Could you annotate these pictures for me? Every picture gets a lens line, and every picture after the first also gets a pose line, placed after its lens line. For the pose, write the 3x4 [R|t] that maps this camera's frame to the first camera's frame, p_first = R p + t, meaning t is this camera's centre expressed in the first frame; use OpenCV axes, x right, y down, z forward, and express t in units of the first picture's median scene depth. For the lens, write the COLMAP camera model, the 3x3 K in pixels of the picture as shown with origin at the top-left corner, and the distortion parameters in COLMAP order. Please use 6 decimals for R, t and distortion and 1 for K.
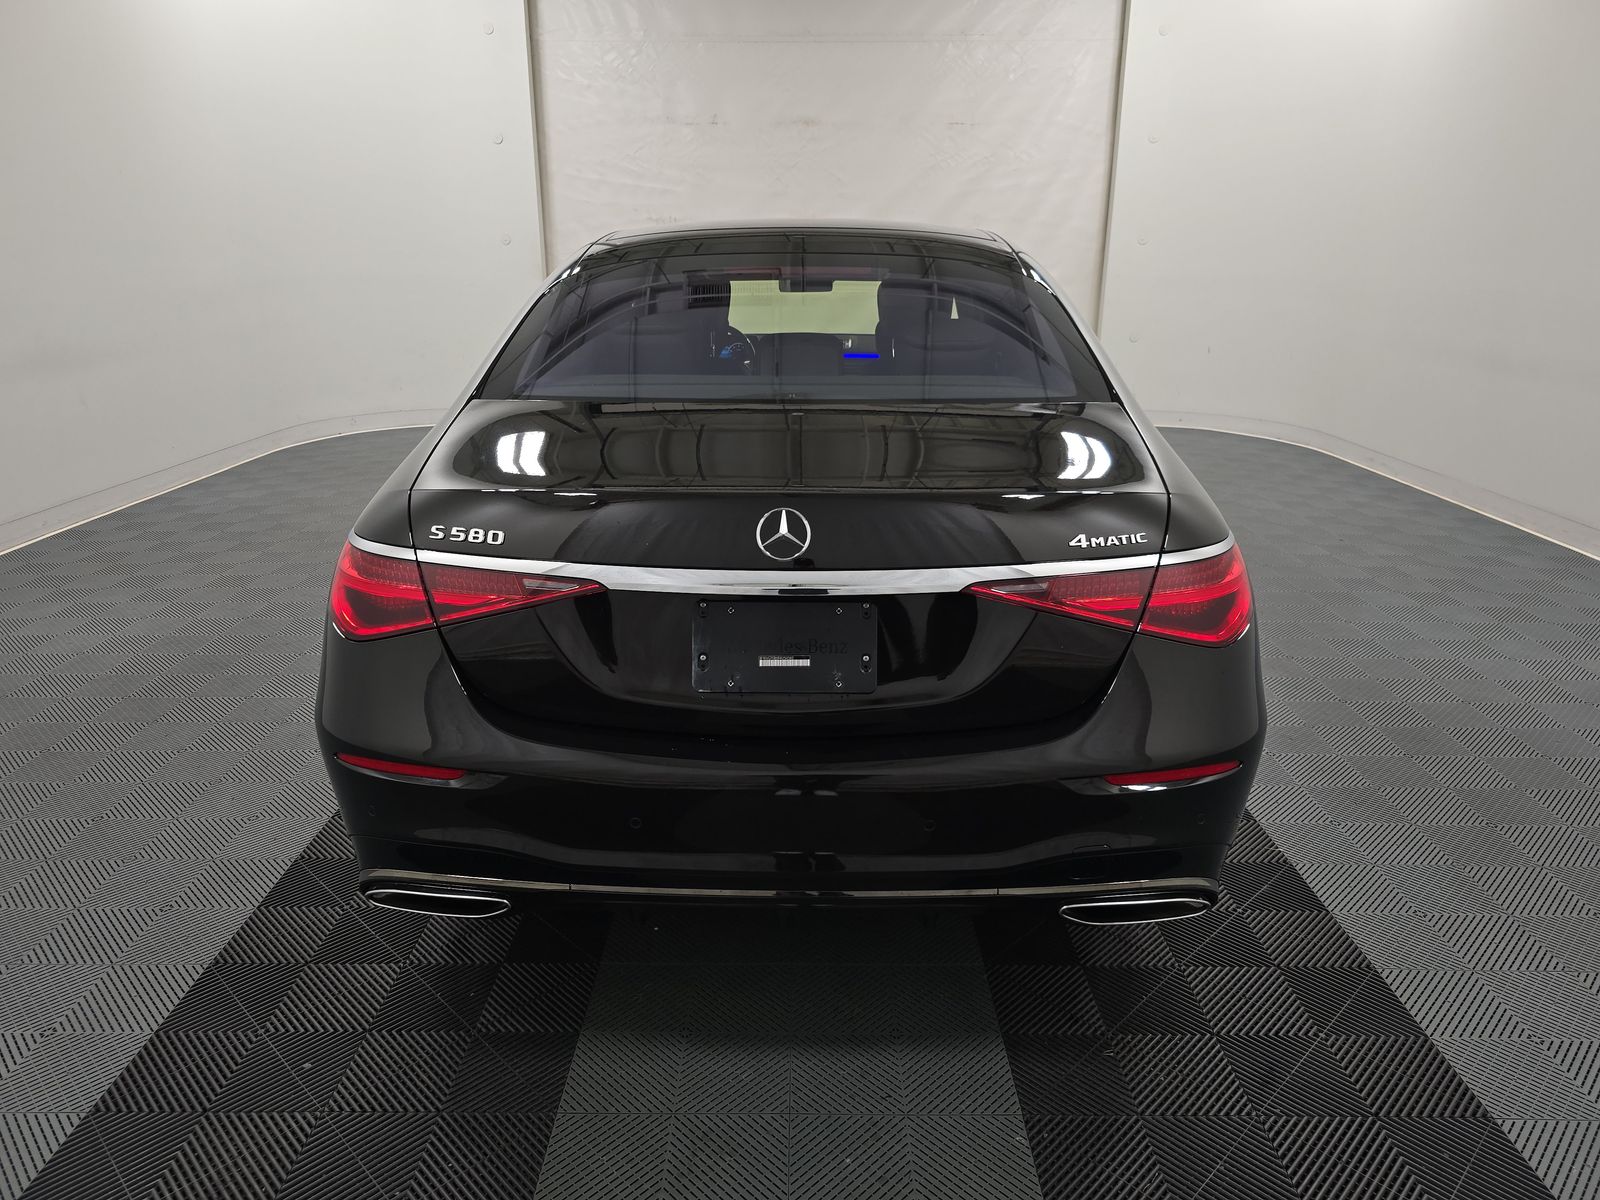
lens RADIAL K [[1085.2, 0, 800.0], [0, 1085.2, 600.0], [0, 0, 1]] dist [0.033620, -0.001125]
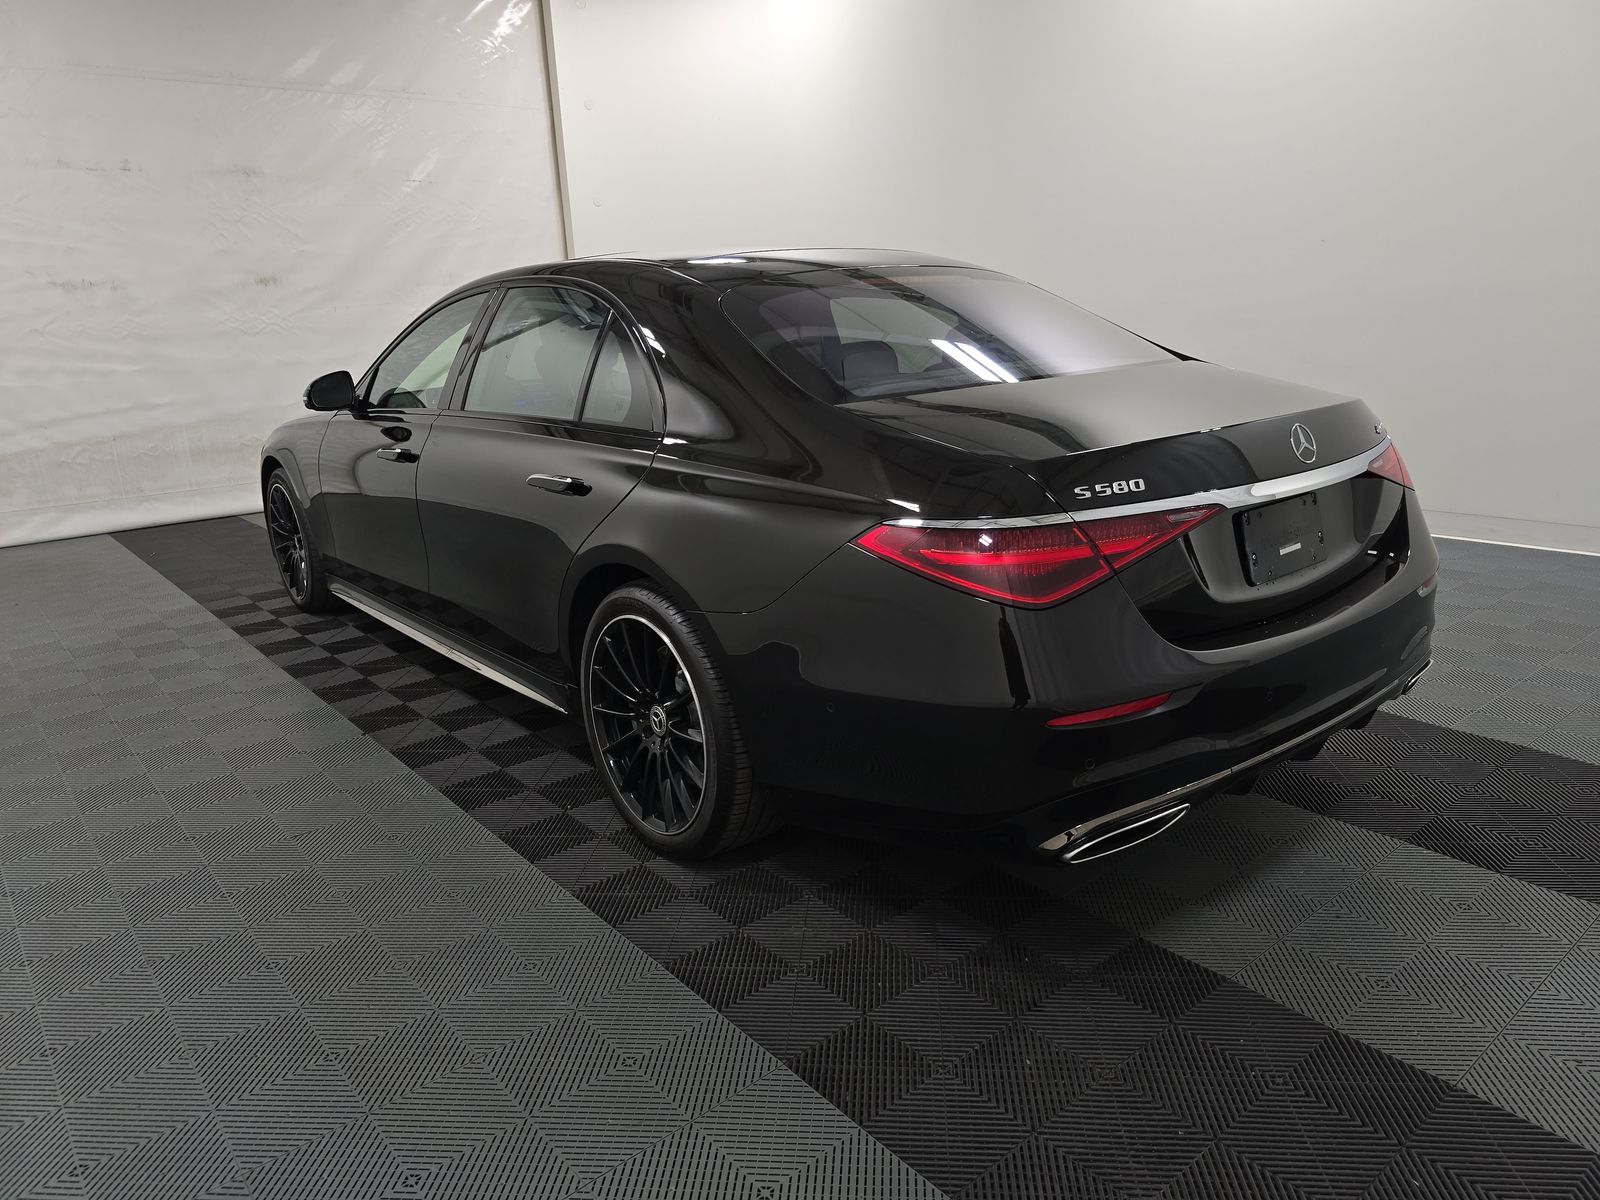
lens RADIAL K [[1080.8, 0, 800.0], [0, 1080.8, 600.0], [0, 0, 1]] dist [0.031055, -0.021231]
pose [[0.765436, -0.203233, 0.610577, -1.234216], [0.239762, 0.970571, 0.022485, -0.050447], [-0.597178, 0.129182, 0.791638, 0.330211]]
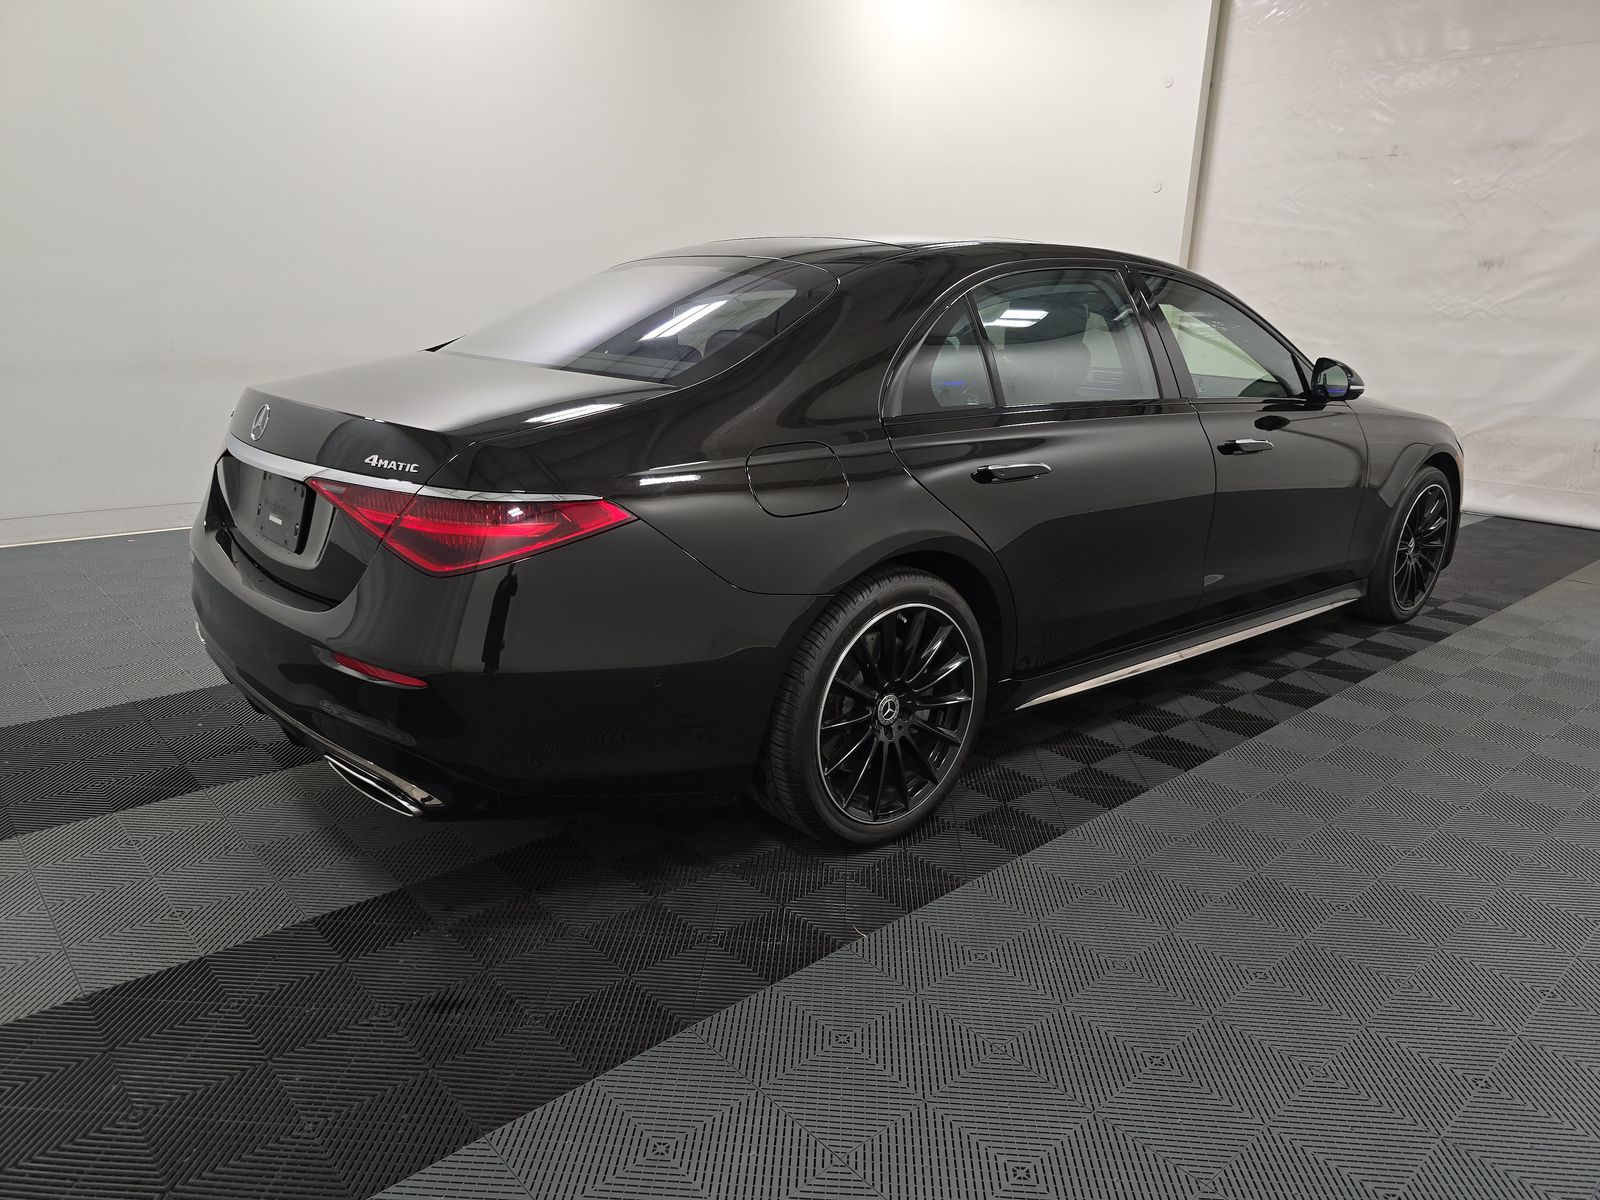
lens RADIAL K [[1080.8, 0, 800.0], [0, 1080.8, 600.0], [0, 0, 1]] dist [0.031055, -0.021231]
pose [[0.669951, 0.218210, -0.709613, 1.421508], [-0.256055, 0.965095, 0.055029, -0.089958], [0.696851, 0.144833, 0.702440, 0.502115]]
